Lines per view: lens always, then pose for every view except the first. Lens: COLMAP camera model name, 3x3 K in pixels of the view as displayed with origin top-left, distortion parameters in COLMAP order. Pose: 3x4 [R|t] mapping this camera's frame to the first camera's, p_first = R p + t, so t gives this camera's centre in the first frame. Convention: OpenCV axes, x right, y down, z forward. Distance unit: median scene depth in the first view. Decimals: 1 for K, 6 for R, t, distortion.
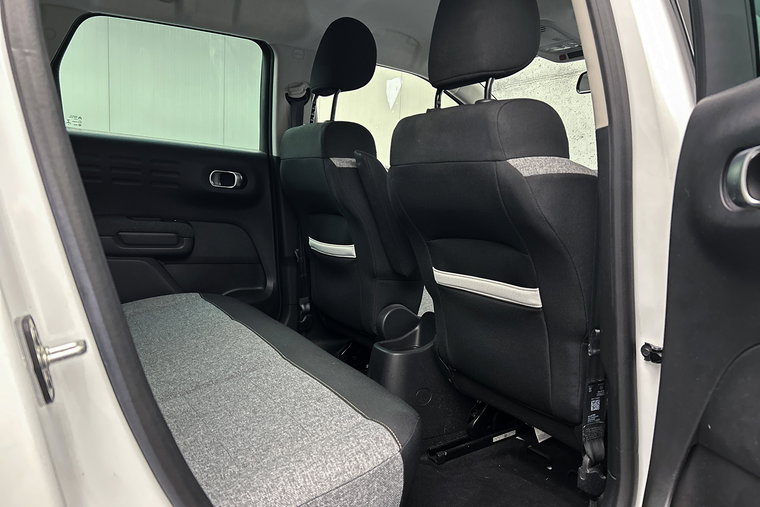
lens RADIAL K [[566.5, 0, 380.1], [0, 566.5, 257.3], [0, 0, 1]] dist [0.079379, -0.107170]
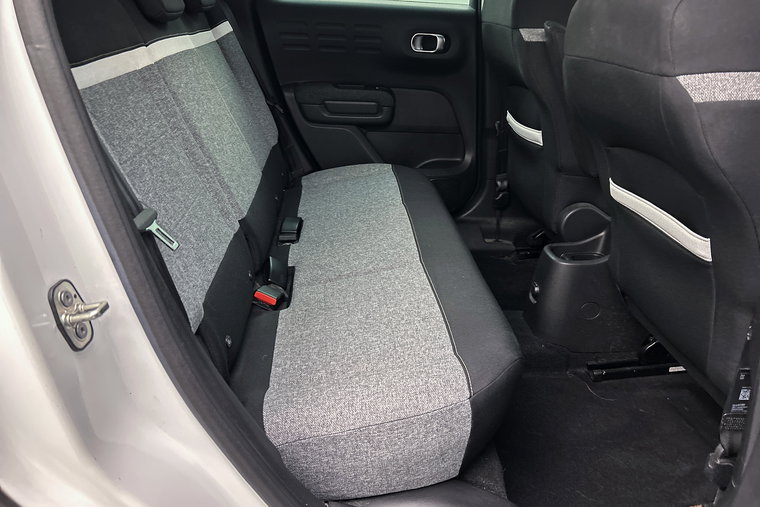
lens RADIAL K [[566.5, 0, 380.1], [0, 566.5, 257.3], [0, 0, 1]] dist [0.079379, -0.107170]
pose [[0.889347, 0.165847, -0.426096, 0.151876], [-0.033333, 0.952936, 0.301333, -0.101643], [0.456017, -0.253787, 0.853019, 0.082958]]
